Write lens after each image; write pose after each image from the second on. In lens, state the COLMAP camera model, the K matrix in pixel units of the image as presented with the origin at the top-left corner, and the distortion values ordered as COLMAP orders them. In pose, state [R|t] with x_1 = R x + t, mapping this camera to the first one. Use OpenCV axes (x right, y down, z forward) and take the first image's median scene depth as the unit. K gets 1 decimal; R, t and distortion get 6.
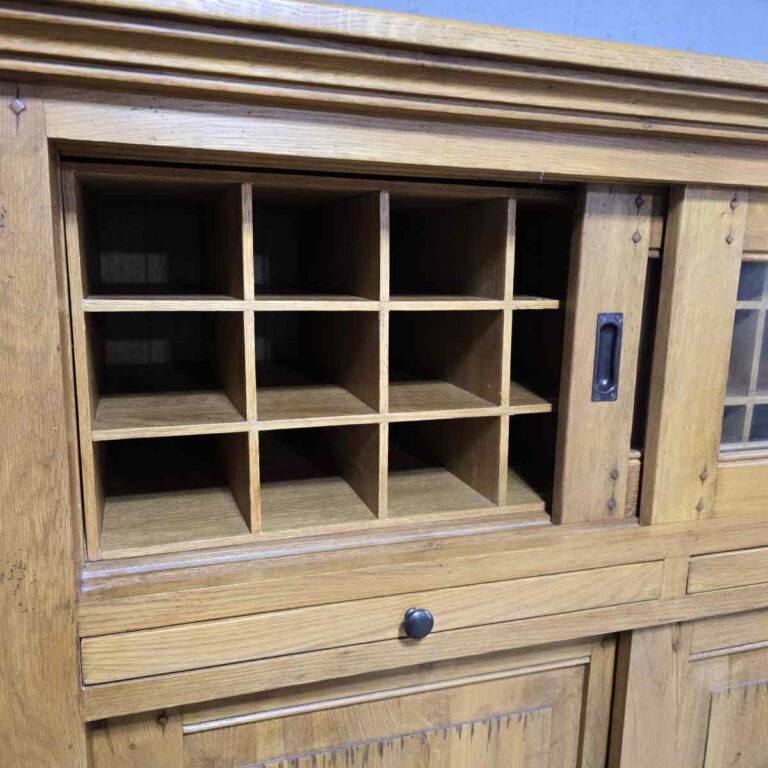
lens RADIAL K [[688.1, 0, 388.7], [0, 688.1, 387.2], [0, 0, 1]] dist [0.056184, -0.061905]
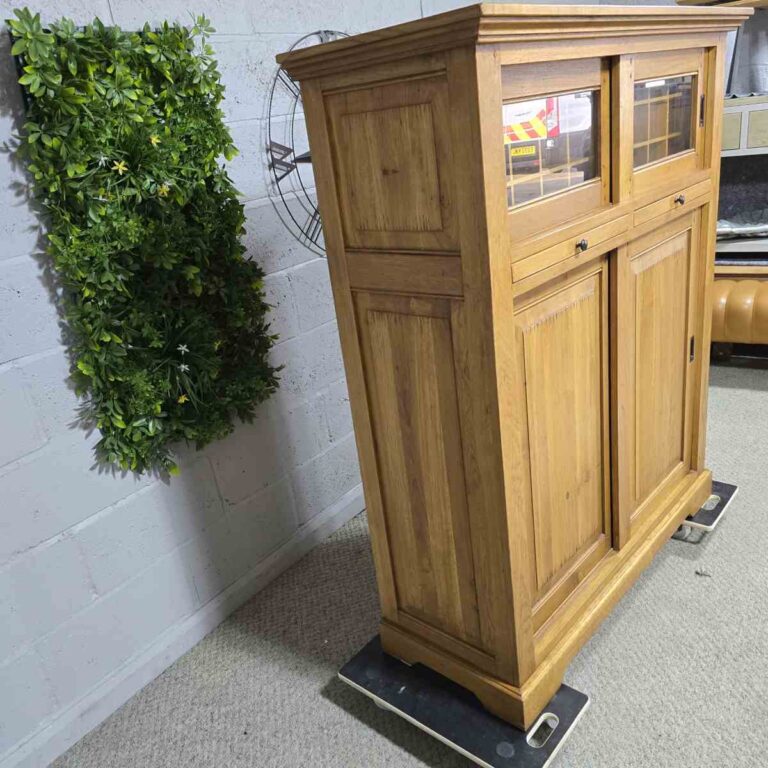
lens RADIAL K [[688.1, 0, 382.9], [0, 688.1, 385.8], [0, 0, 1]] dist [0.056184, -0.061905]
pose [[0.858262, -0.302571, 0.414533, -1.593622], [0.231906, 0.949202, 0.212685, 0.101446], [-0.457828, -0.086407, 0.884832, -0.868090]]
